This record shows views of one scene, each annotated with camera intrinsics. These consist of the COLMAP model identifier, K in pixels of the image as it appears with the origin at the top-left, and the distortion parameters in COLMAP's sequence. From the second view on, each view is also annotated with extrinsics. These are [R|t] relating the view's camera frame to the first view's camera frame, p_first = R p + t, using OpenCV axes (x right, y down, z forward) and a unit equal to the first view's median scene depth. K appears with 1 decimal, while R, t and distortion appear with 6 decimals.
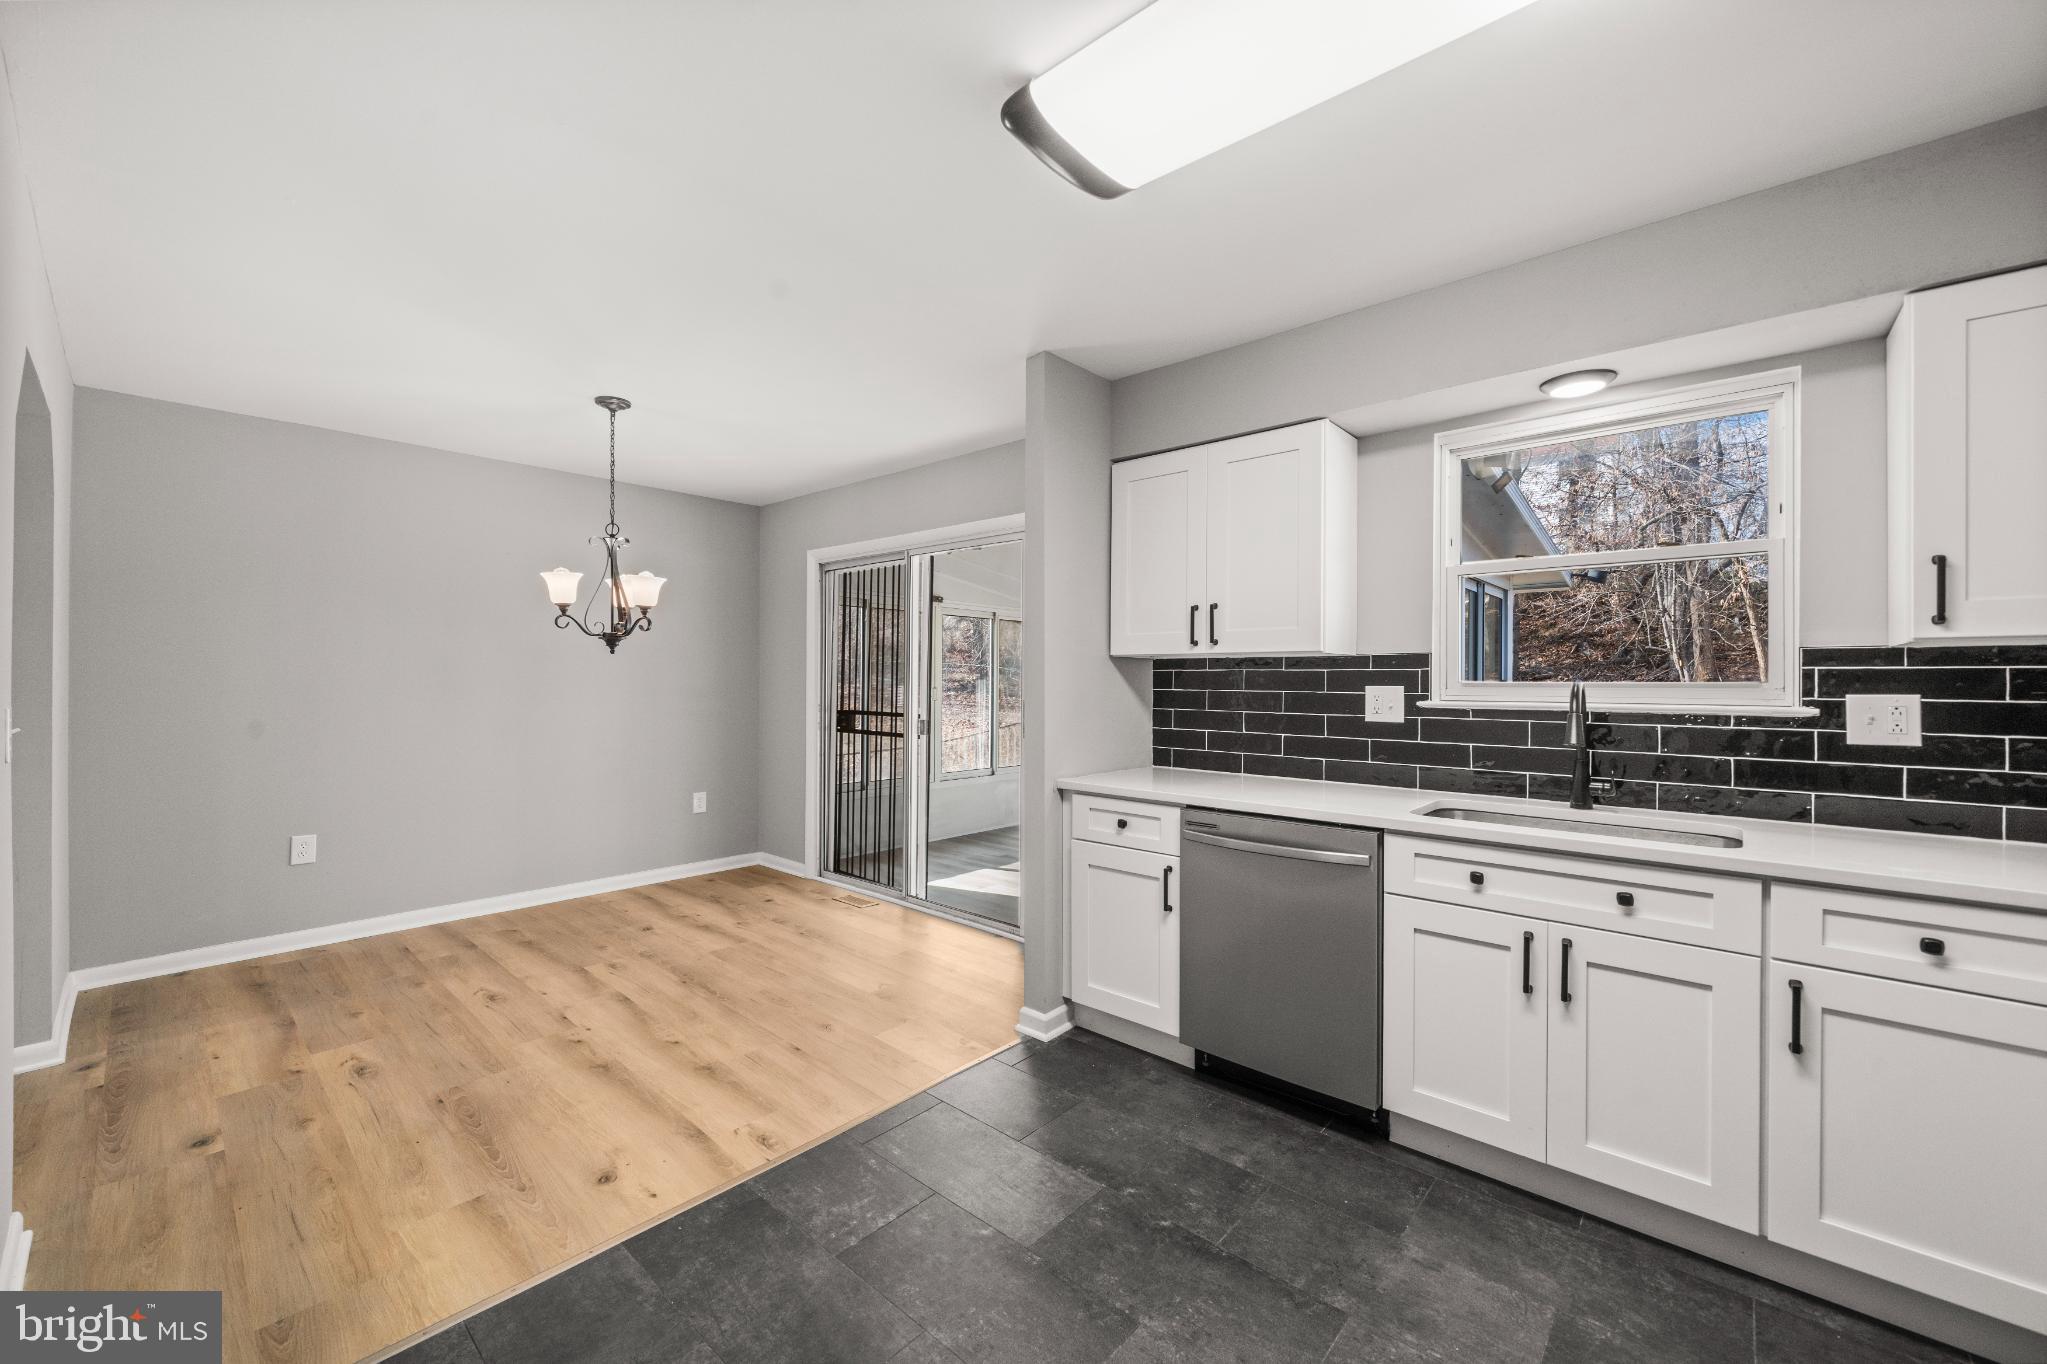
lens RADIAL K [[838.5, 0, 1011.3], [0, 838.5, 684.1], [0, 0, 1]] dist [-0.001968, -0.000114]
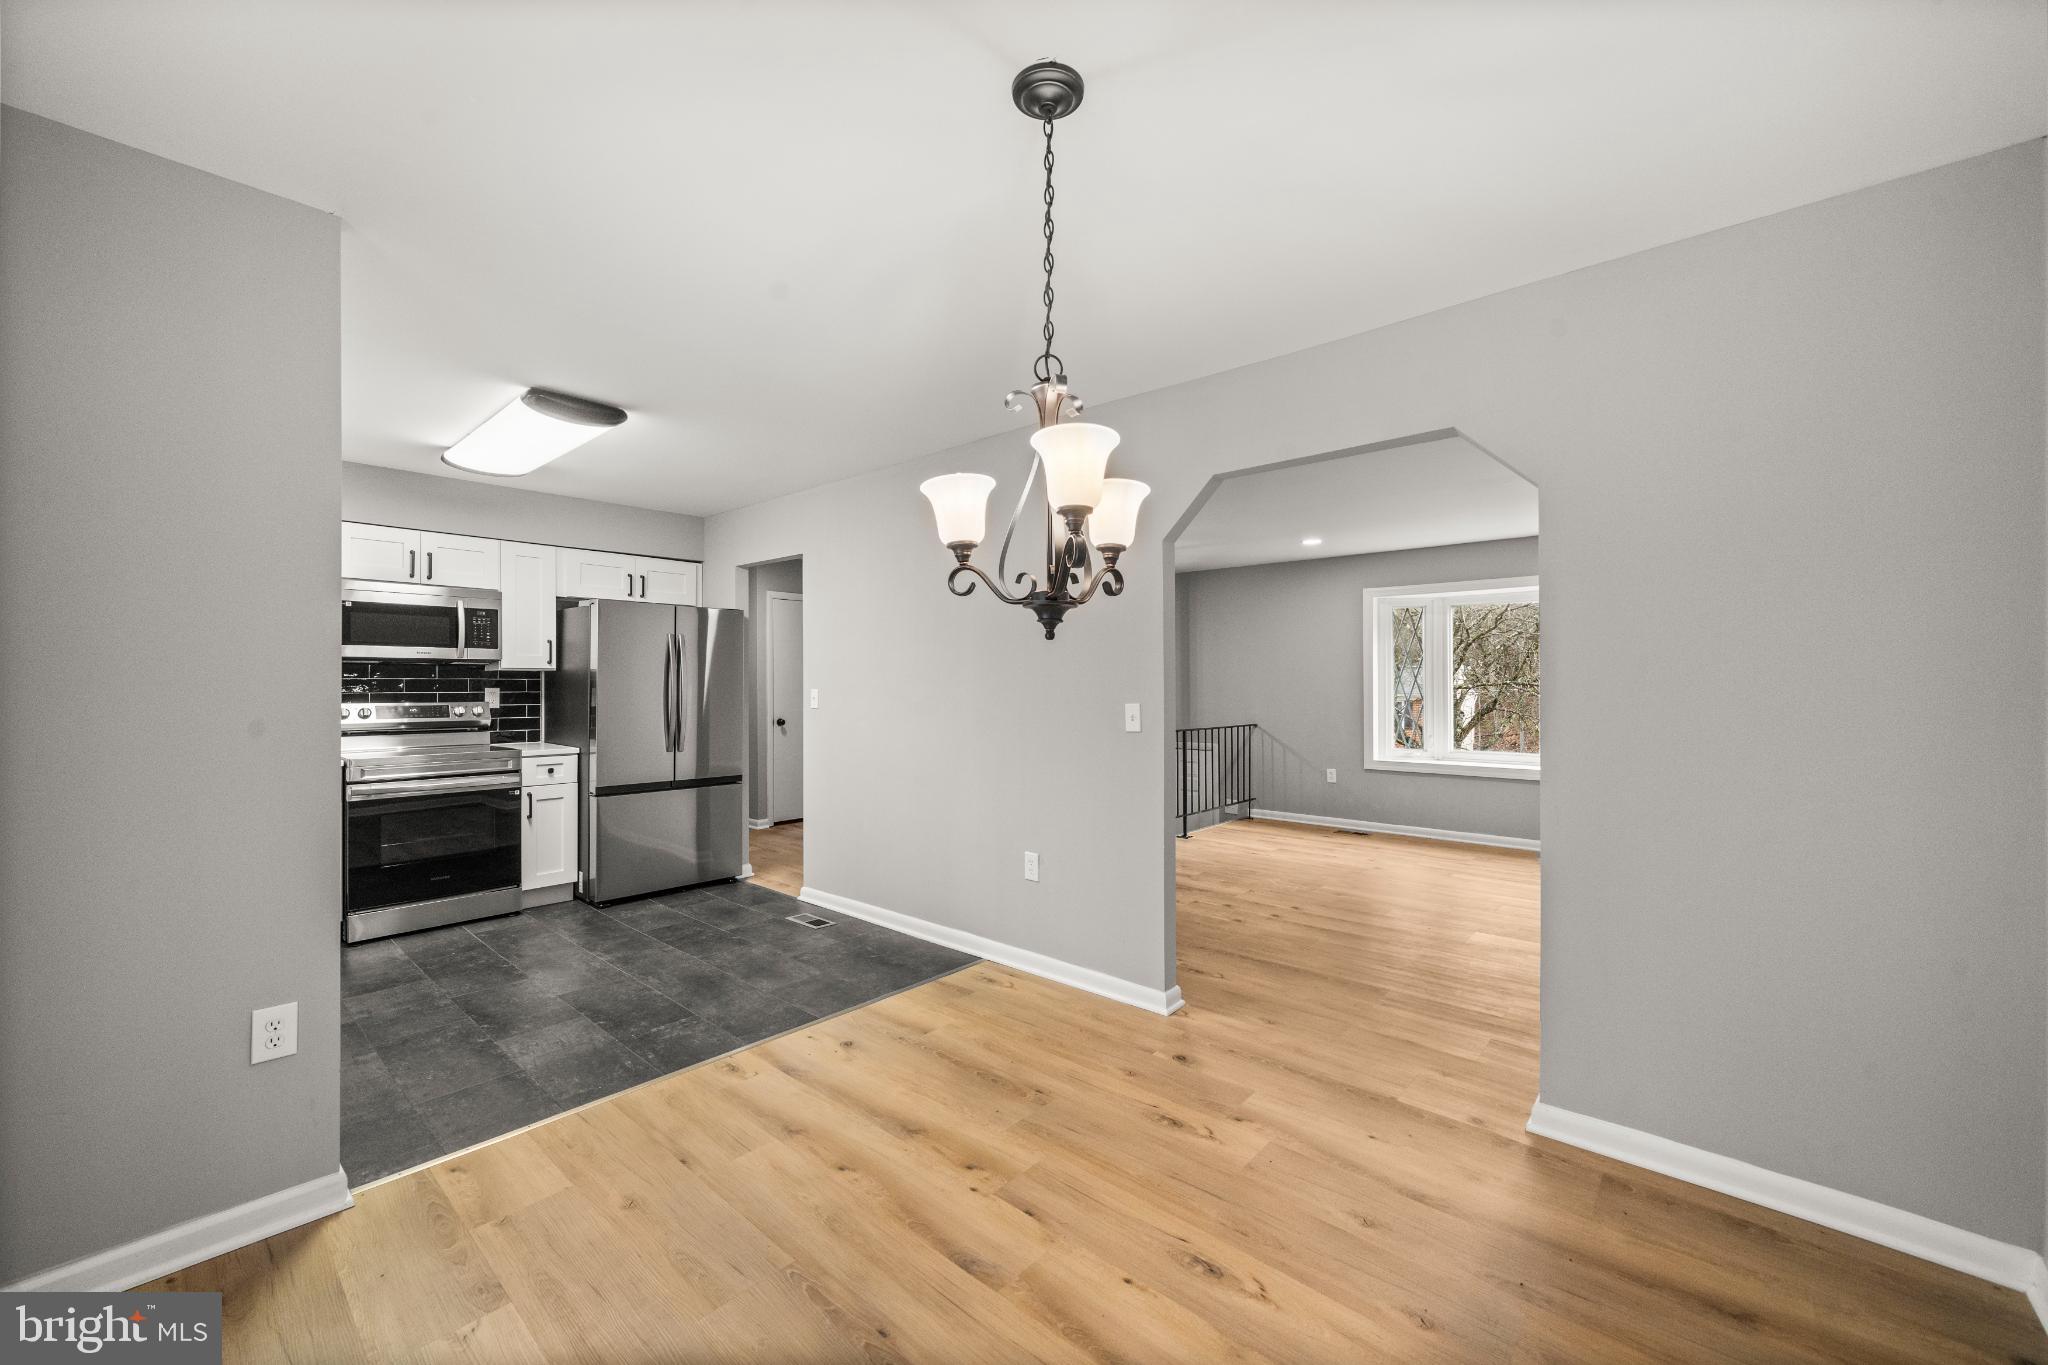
lens RADIAL K [[838.9, 0, 1024.5], [0, 838.9, 683.3], [0, 0, 1]] dist [-0.001968, -0.000114]
pose [[-0.999813, -0.006014, -0.018404, -0.641637], [-0.006118, 0.999966, 0.005580, -0.023169], [0.018370, 0.005691, -0.999815, 2.058446]]
